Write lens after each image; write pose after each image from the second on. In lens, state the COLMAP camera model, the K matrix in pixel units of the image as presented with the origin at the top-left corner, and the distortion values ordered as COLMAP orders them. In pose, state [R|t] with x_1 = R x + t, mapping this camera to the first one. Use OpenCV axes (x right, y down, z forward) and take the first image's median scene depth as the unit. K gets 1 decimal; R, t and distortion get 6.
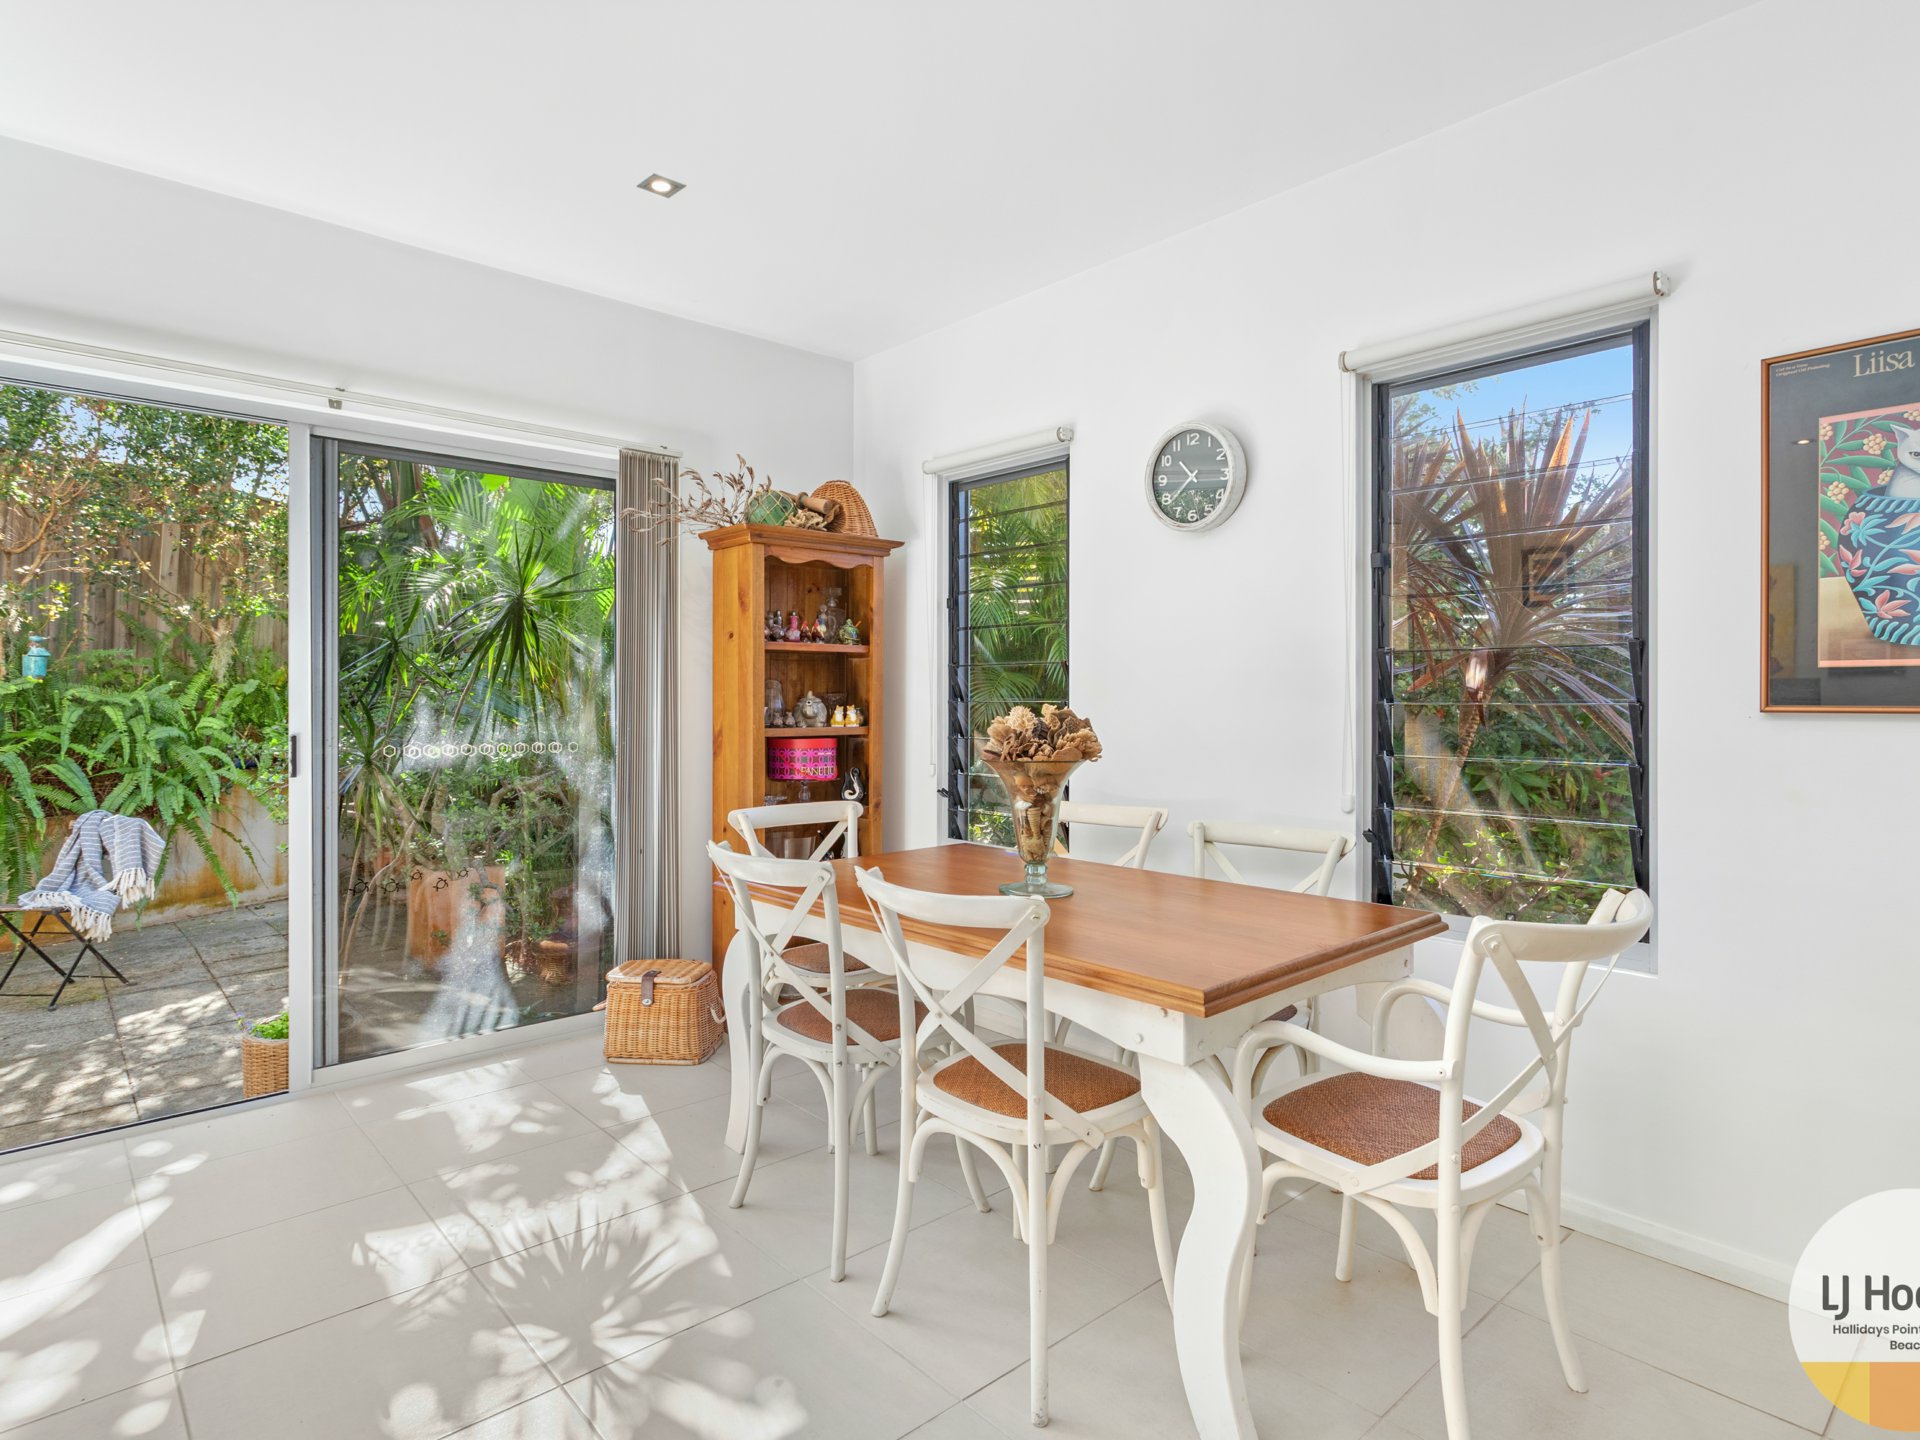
lens RADIAL K [[1039.0, 0, 959.2], [0, 1039.0, 697.7], [0, 0, 1]] dist [0.000467, 0.000037]
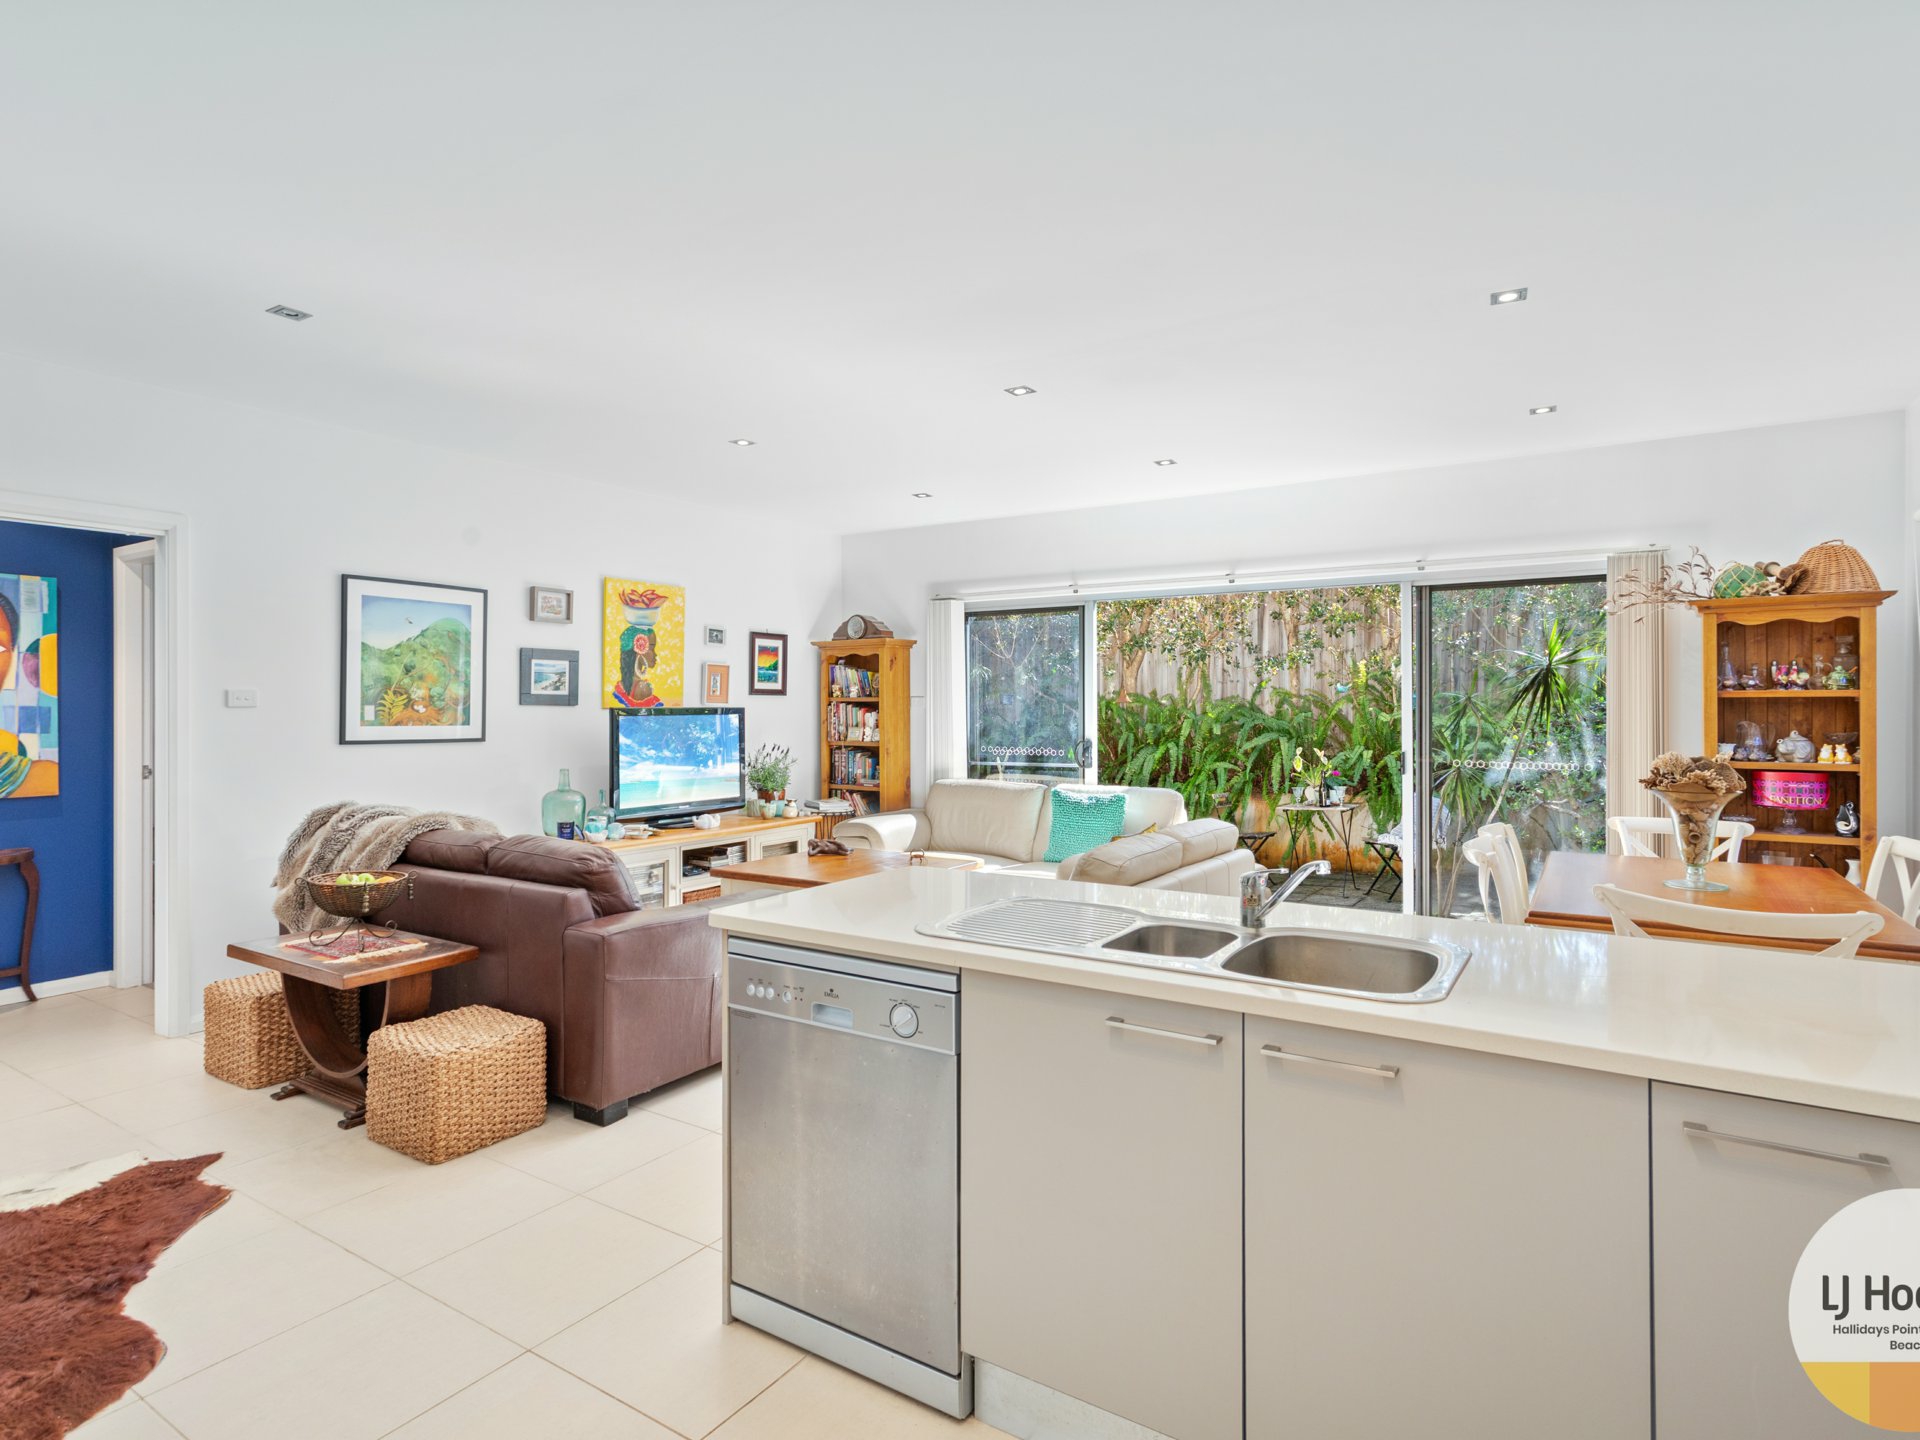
lens RADIAL K [[1034.4, 0, 960.5], [0, 1034.4, 711.2], [0, 0, 1]] dist [0.014017, -0.000165]
pose [[0.263390, 0.001365, -0.964688, 0.517314], [0.002214, 0.999996, 0.002019, -0.022907], [0.964687, -0.002668, 0.263386, -0.136805]]
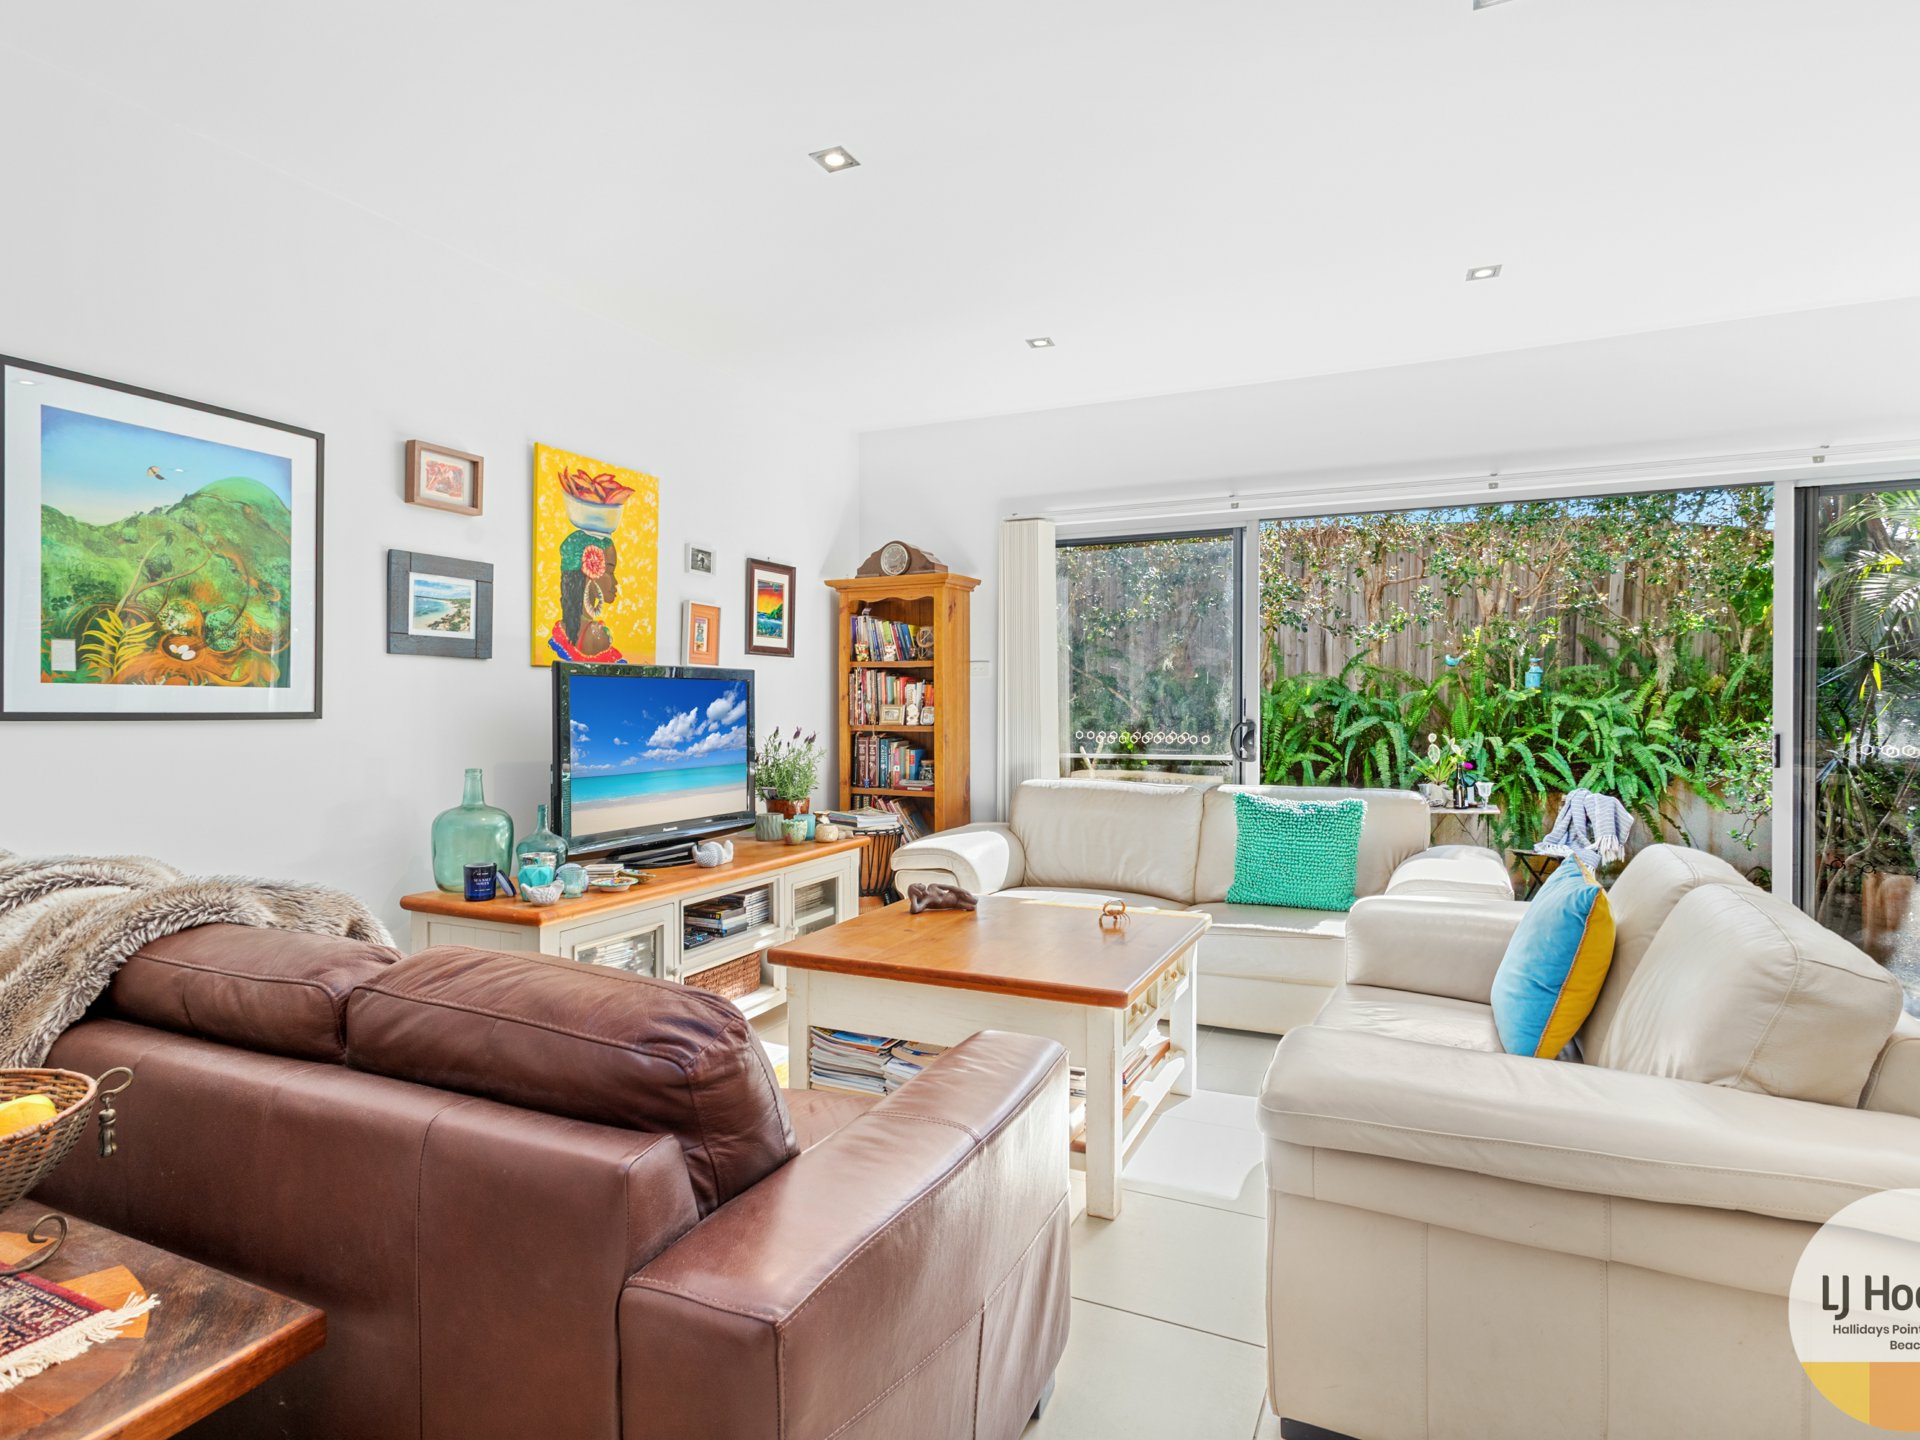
lens RADIAL K [[1034.4, 0, 960.5], [0, 1034.4, 711.2], [0, 0, 1]] dist [0.014017, -0.000165]
pose [[0.389187, 0.005601, -0.921142, 0.071941], [0.001816, 0.999975, 0.006847, -0.000526], [0.921157, -0.004338, 0.389167, -0.217138]]
